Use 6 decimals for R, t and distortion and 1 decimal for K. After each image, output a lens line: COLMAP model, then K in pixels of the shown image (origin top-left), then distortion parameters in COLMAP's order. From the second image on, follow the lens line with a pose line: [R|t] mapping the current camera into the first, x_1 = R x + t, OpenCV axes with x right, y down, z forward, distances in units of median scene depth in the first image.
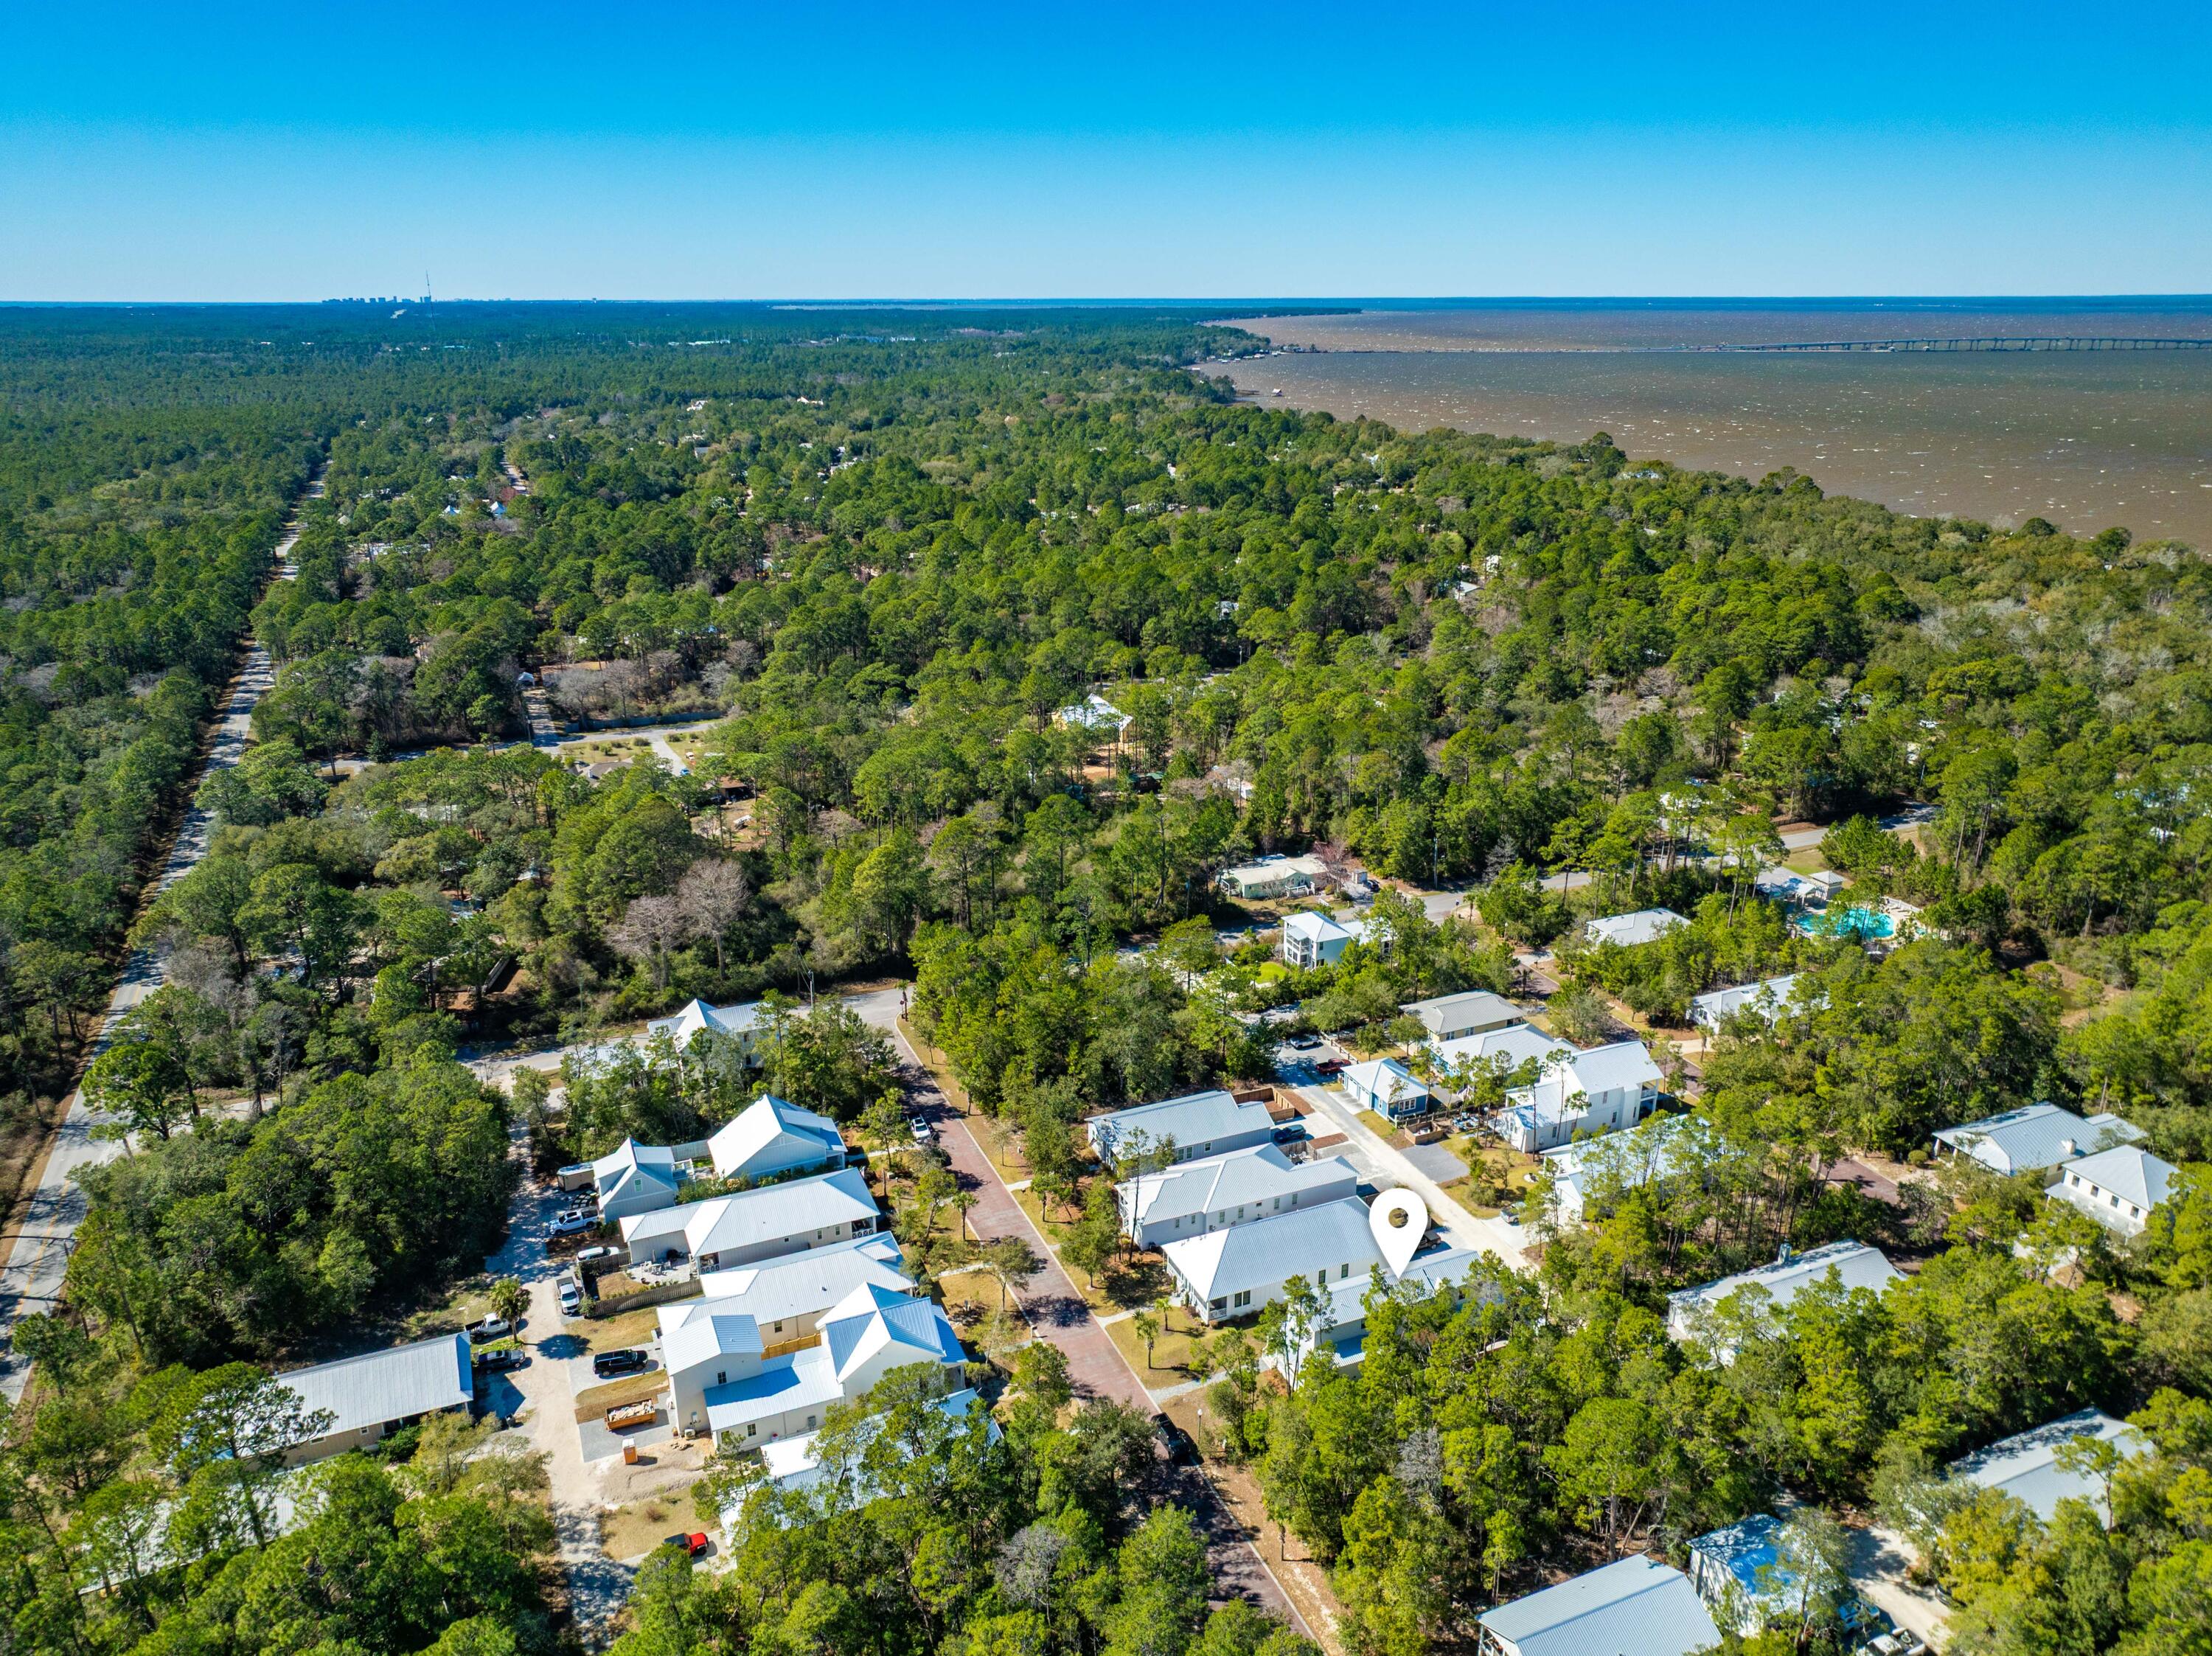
lens RADIAL K [[1544.5, 0, 1104.5], [0, 1544.5, 834.0], [0, 0, 1]] dist [0.009765, -0.004927]
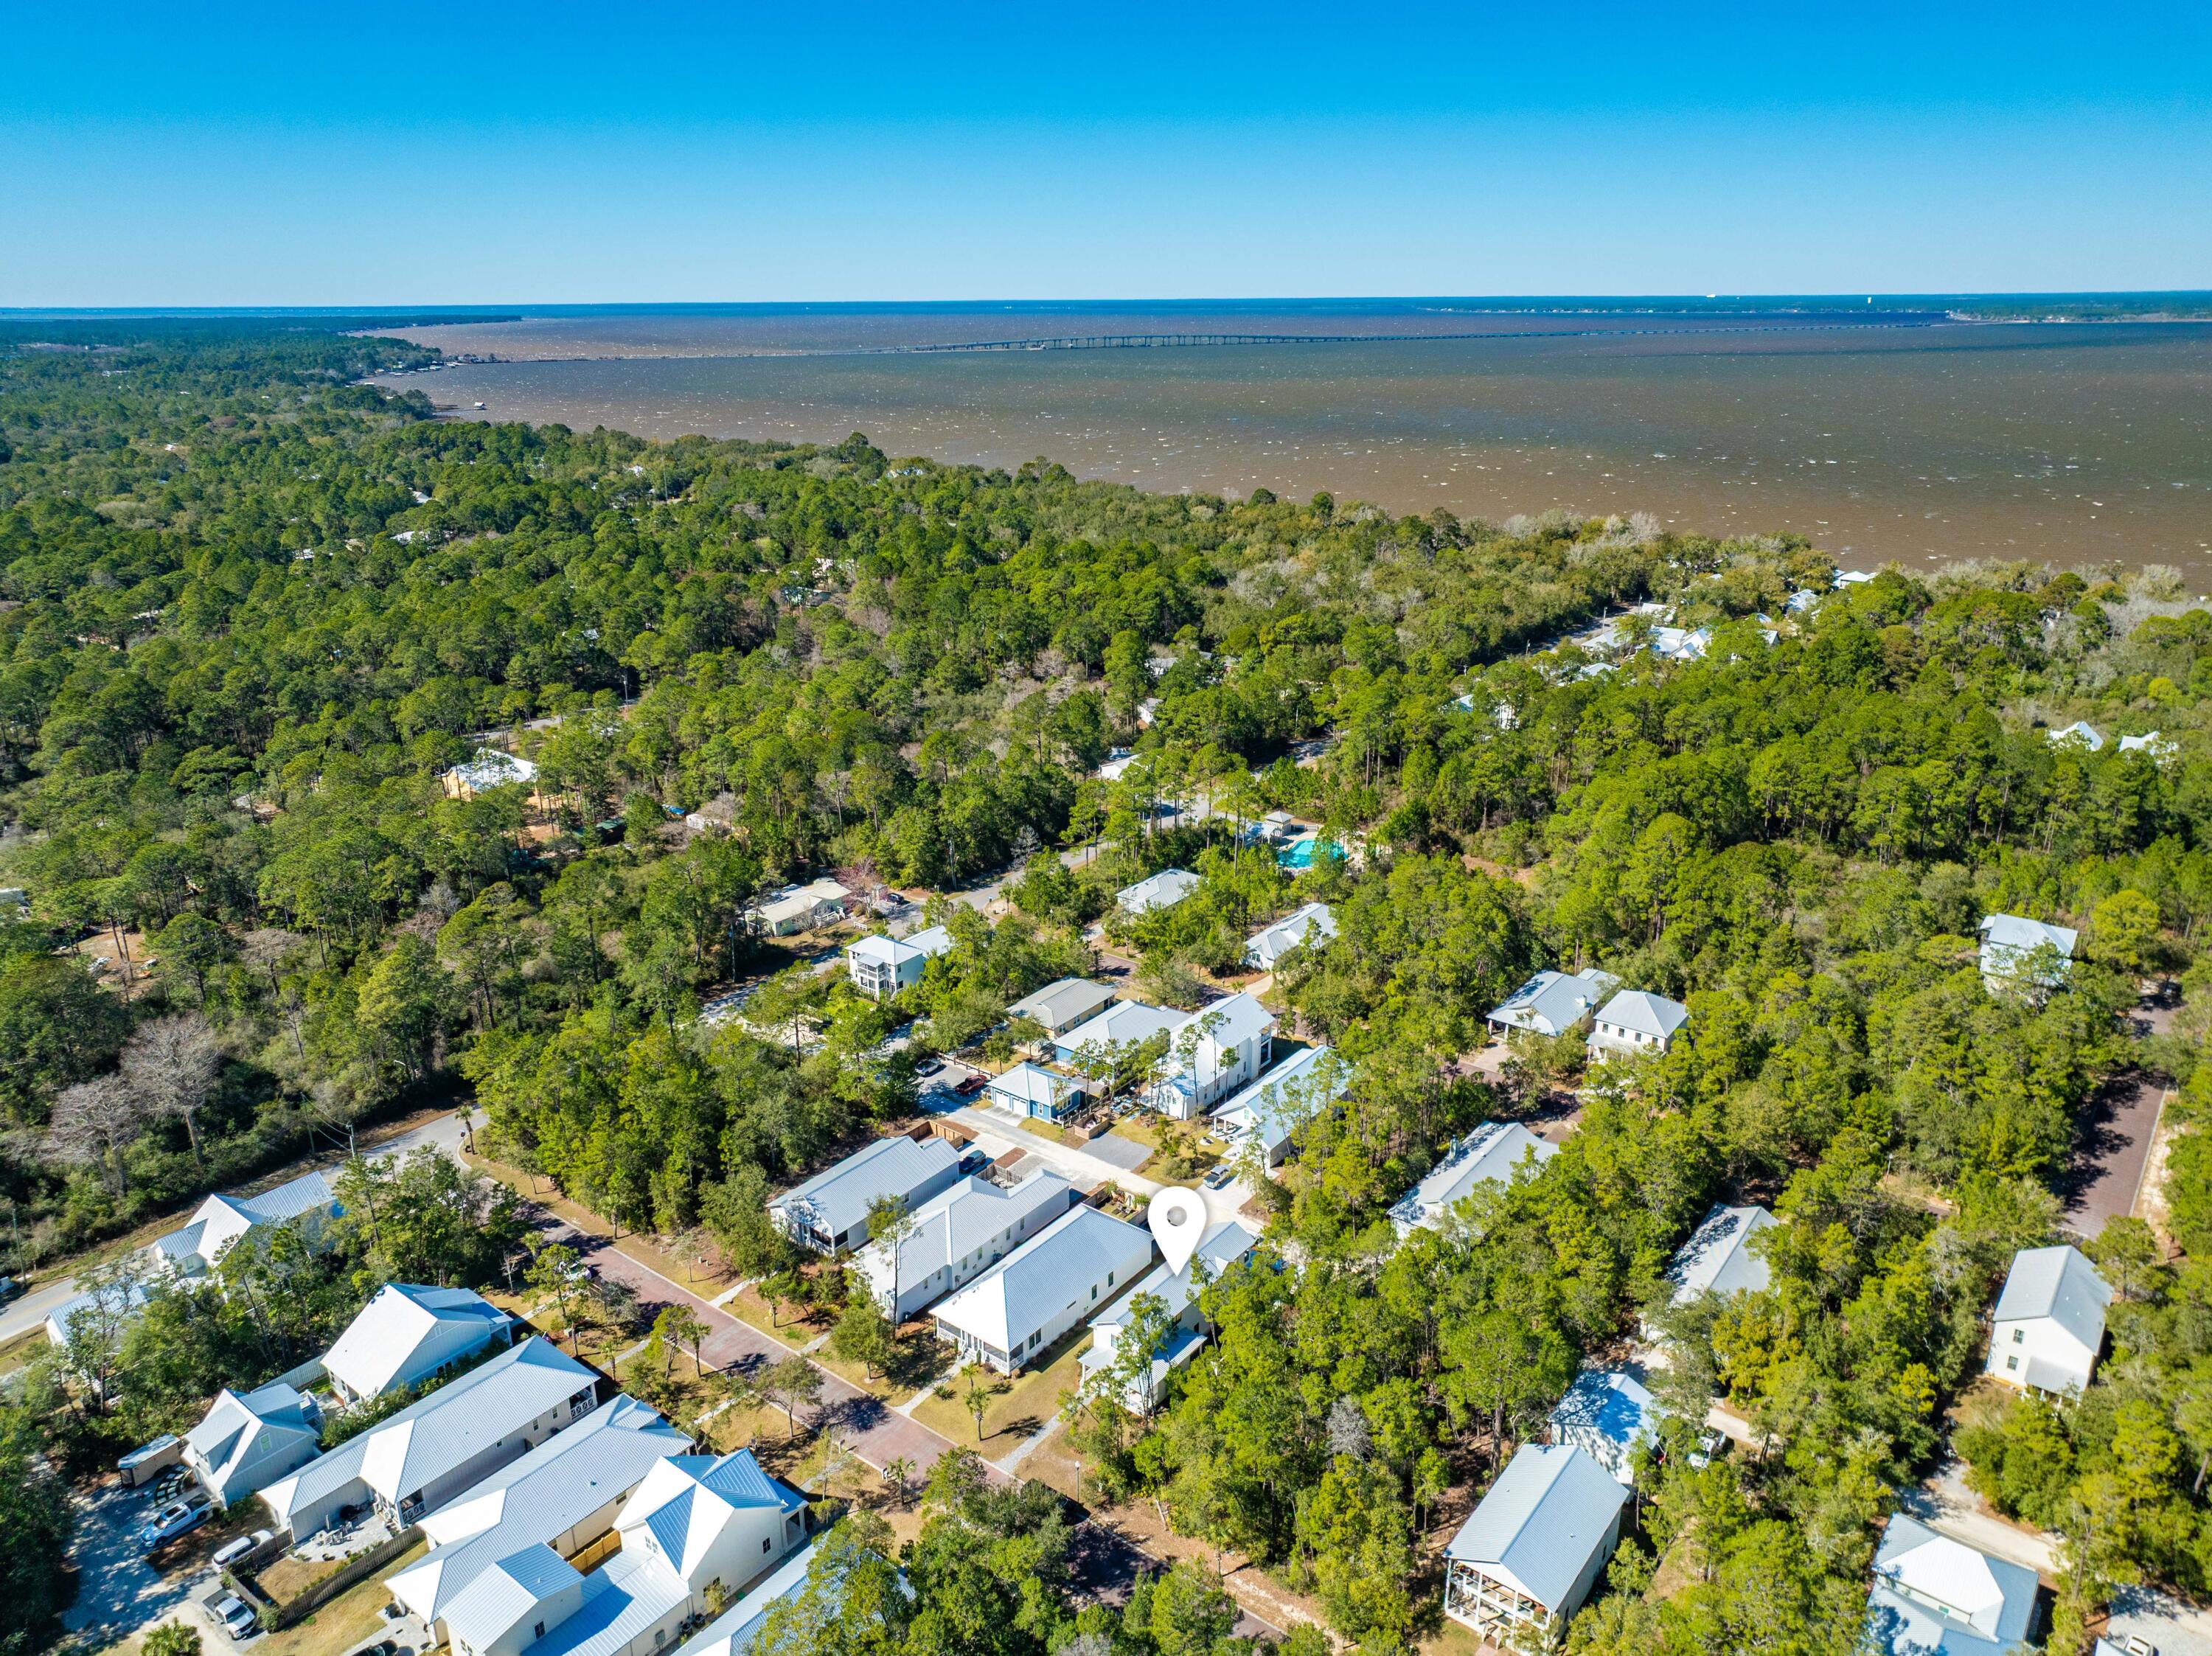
lens RADIAL K [[1544.5, 0, 1104.5], [0, 1544.5, 834.0], [0, 0, 1]] dist [0.009765, -0.004927]
pose [[0.874347, -0.163894, 0.456789, -0.168166], [0.165536, 0.985519, 0.036745, -0.023541], [-0.456196, 0.043487, 0.888816, 0.072708]]
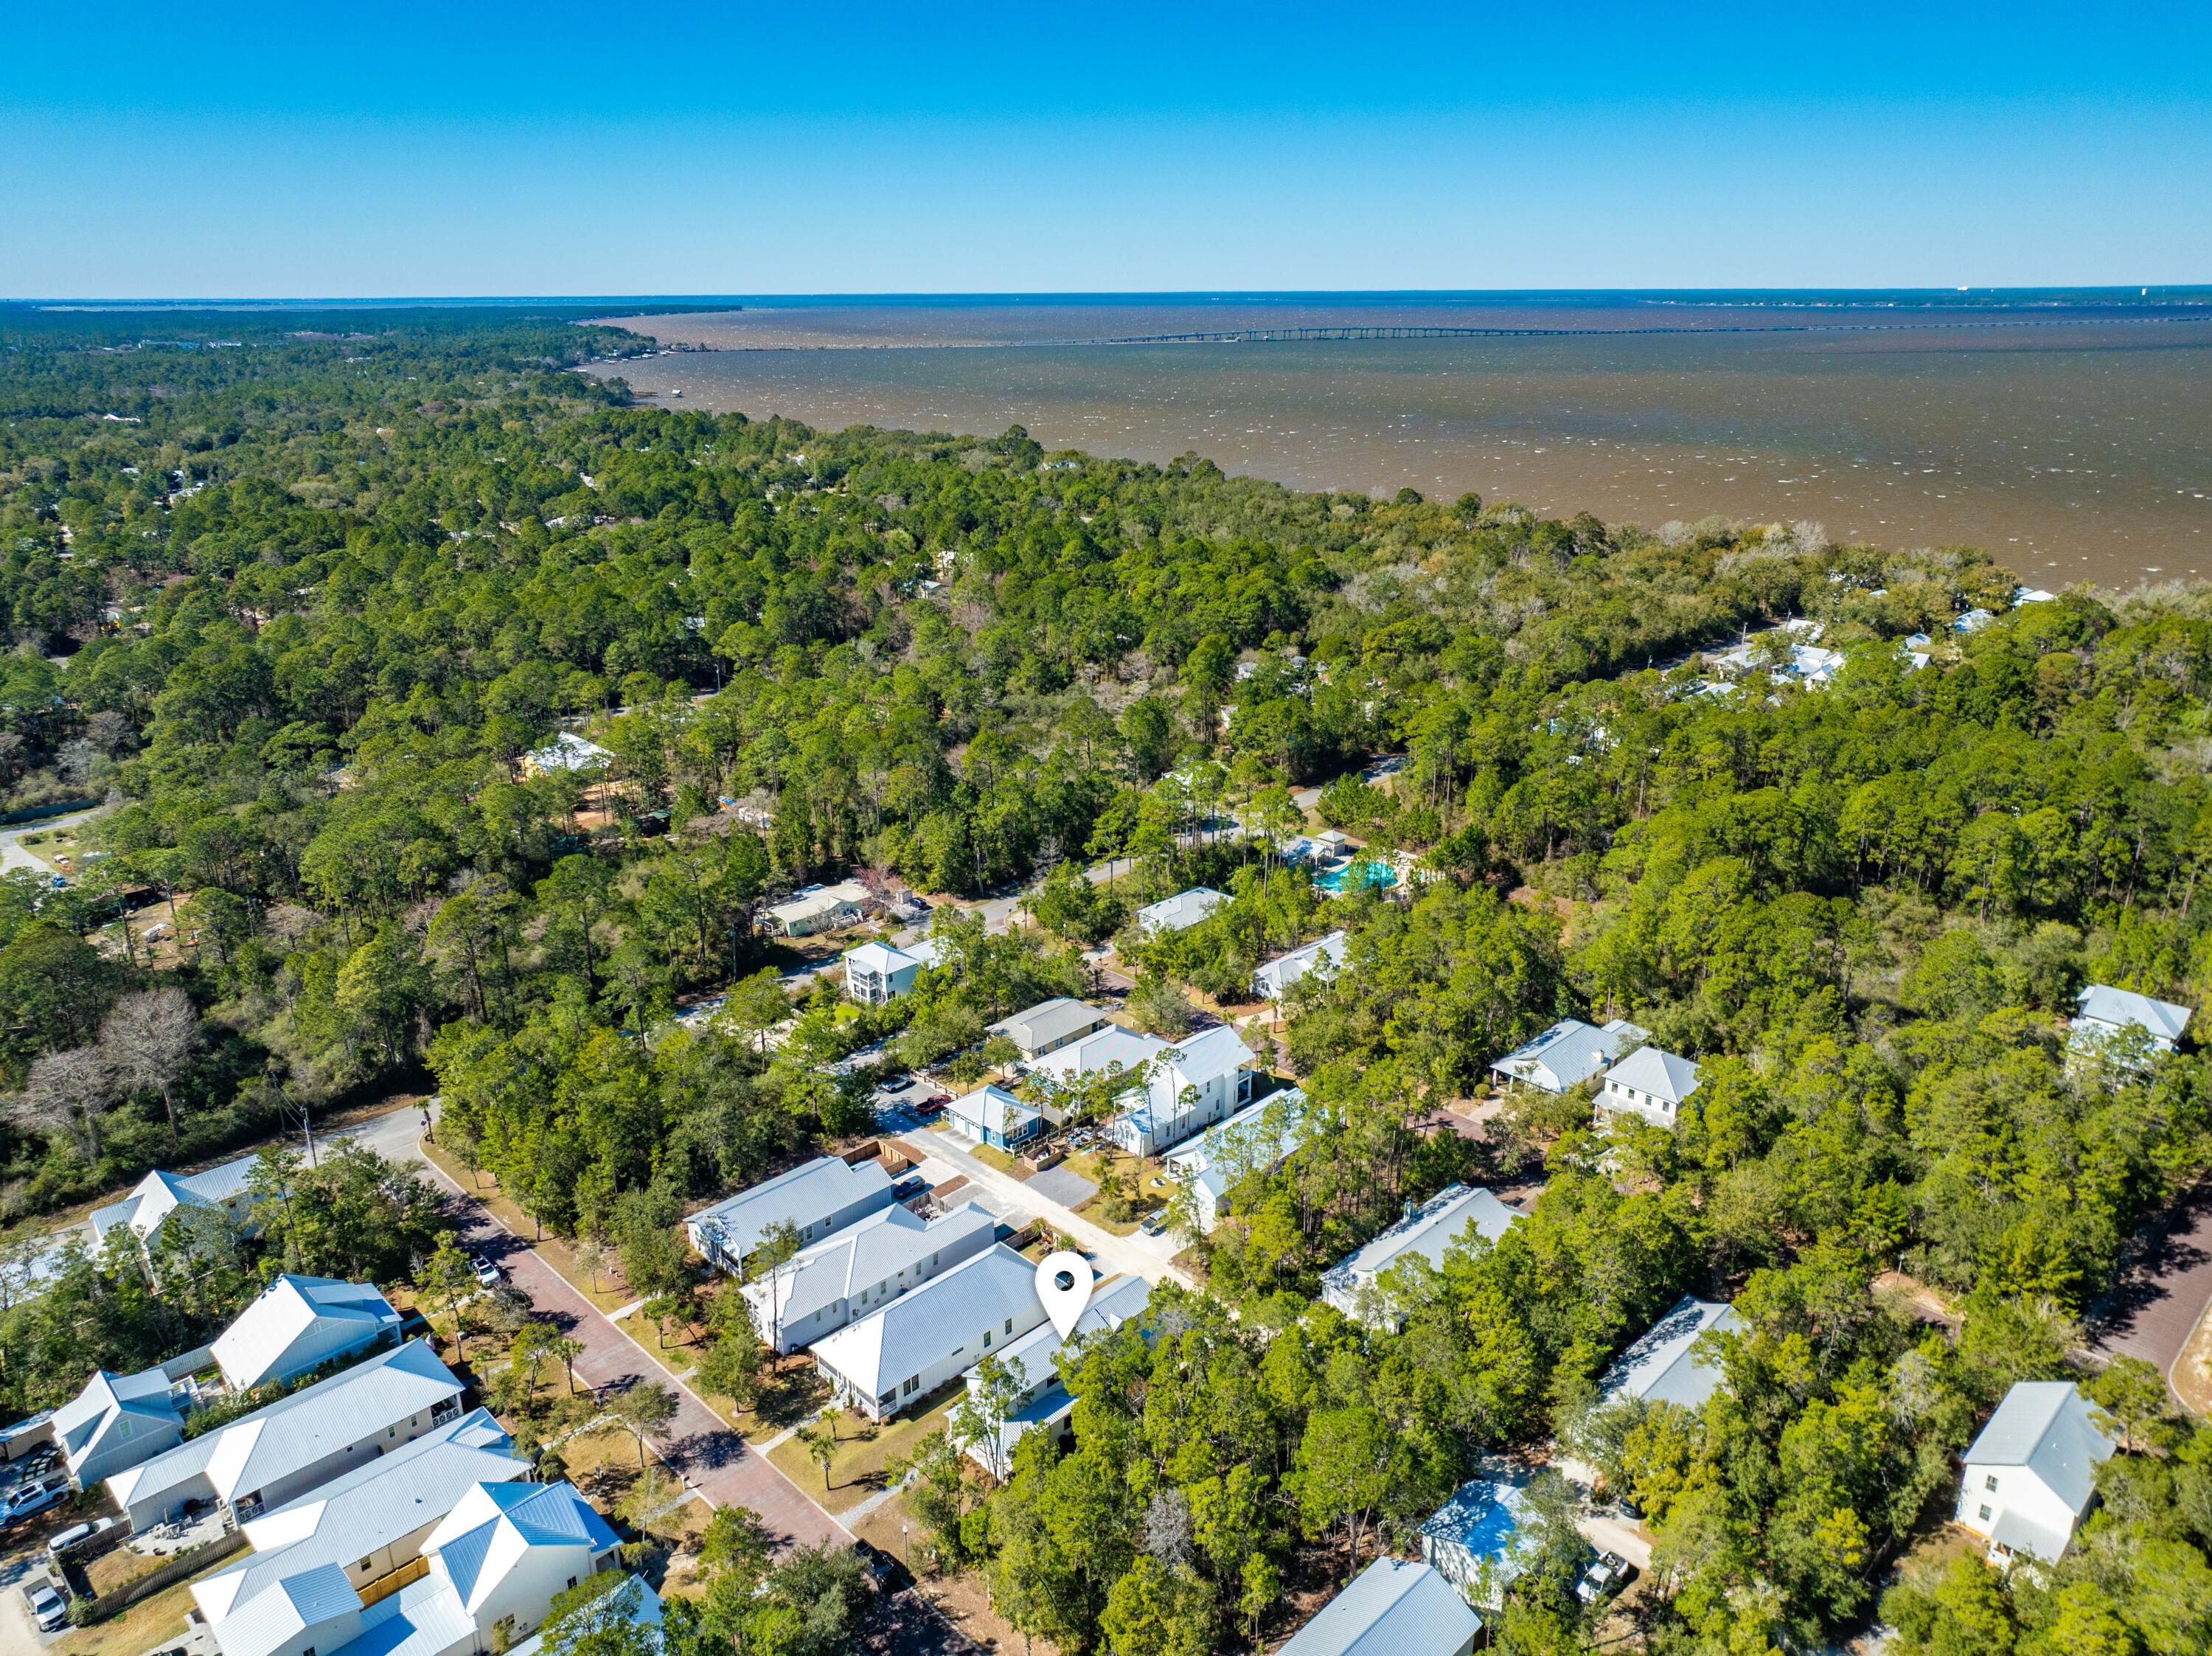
lens RADIAL K [[1544.5, 0, 1104.5], [0, 1544.5, 834.0], [0, 0, 1]] dist [0.009765, -0.004927]
pose [[0.929829, -0.125939, 0.345771, -0.052030], [0.125398, 0.991815, 0.024031, -0.020495], [-0.345967, 0.021014, 0.938011, 0.058774]]
